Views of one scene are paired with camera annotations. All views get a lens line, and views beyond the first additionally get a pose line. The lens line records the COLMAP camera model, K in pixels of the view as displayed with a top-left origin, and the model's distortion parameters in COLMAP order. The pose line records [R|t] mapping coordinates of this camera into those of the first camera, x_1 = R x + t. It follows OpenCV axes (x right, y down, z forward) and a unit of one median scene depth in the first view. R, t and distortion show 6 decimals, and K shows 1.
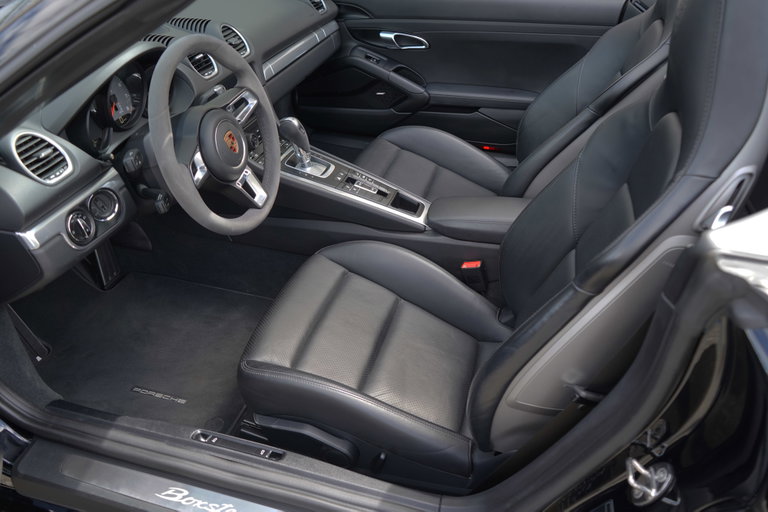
lens RADIAL K [[636.0, 0, 384.0], [0, 636.0, 256.0], [0, 0, 1]] dist [-0.003270, -0.000064]
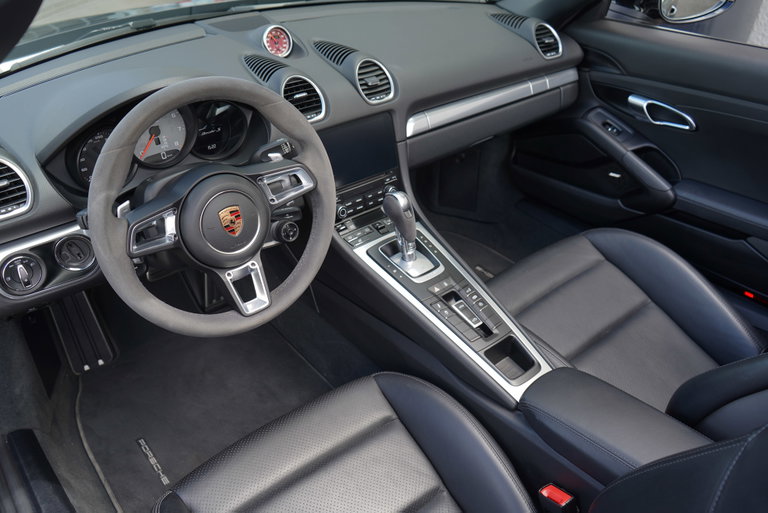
lens RADIAL K [[636.0, 0, 384.0], [0, 636.0, 256.5], [0, 0, 1]] dist [-0.003270, -0.000064]
pose [[0.815174, 0.310919, -0.488693, 0.173413], [-0.311102, 0.946712, 0.083383, -0.154328], [0.488577, 0.084061, 0.868462, 0.261652]]
